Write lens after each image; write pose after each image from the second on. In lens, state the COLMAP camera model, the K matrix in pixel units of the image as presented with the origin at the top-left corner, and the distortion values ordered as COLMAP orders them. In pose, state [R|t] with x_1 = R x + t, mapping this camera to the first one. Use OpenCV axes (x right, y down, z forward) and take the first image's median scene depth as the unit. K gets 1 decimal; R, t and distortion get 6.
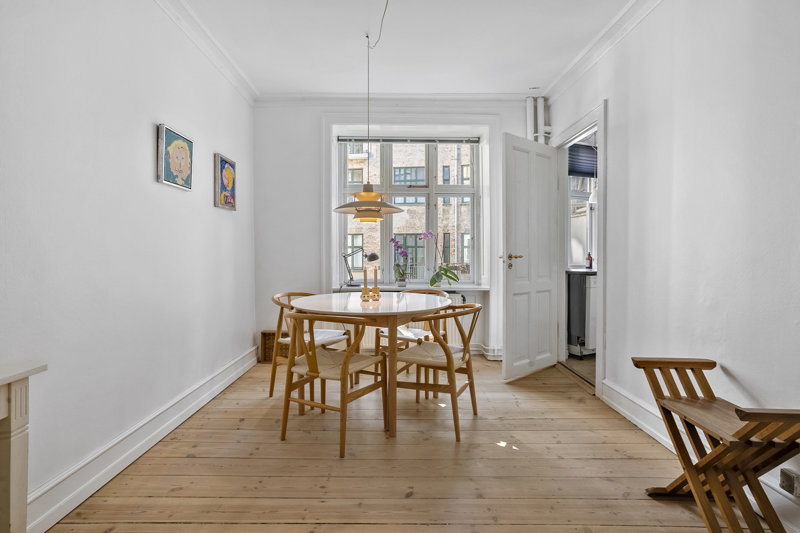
lens RADIAL K [[389.4, 0, 401.5], [0, 389.4, 261.6], [0, 0, 1]] dist [-0.034456, 0.012860]
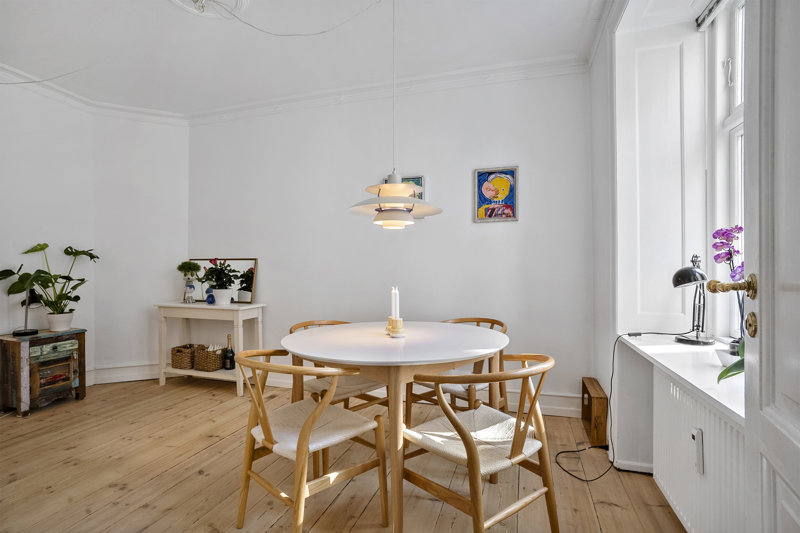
lens RADIAL K [[389.4, 0, 404.5], [0, 389.4, 267.1], [0, 0, 1]] dist [-0.034456, 0.012860]
pose [[-0.309465, -0.004657, -0.950900, 0.604399], [-0.017110, 0.999853, 0.000671, -0.025895], [0.950757, 0.016478, -0.309499, 1.265406]]
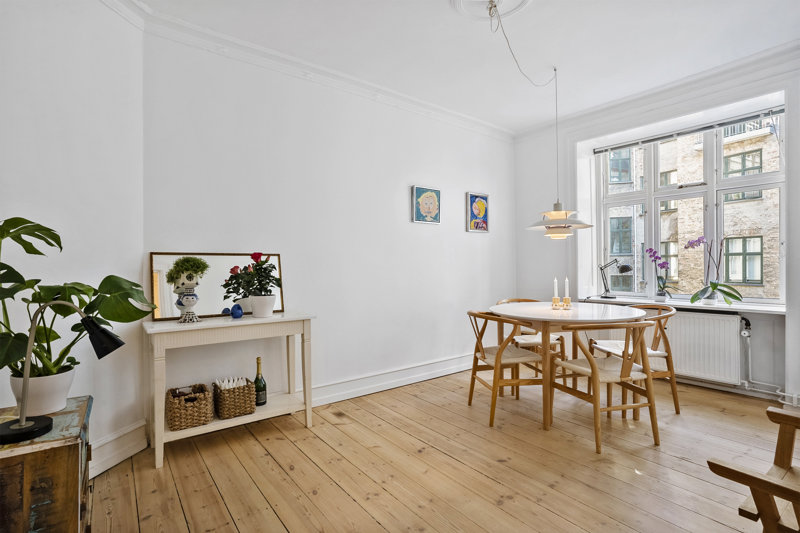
lens RADIAL K [[389.4, 0, 398.1], [0, 389.4, 264.9], [0, 0, 1]] dist [-0.034456, 0.012860]
pose [[0.602020, -0.004926, -0.798466, 0.515476], [-0.008058, 0.999893, -0.012245, -0.006408], [0.798440, 0.013806, 0.601916, -0.017527]]
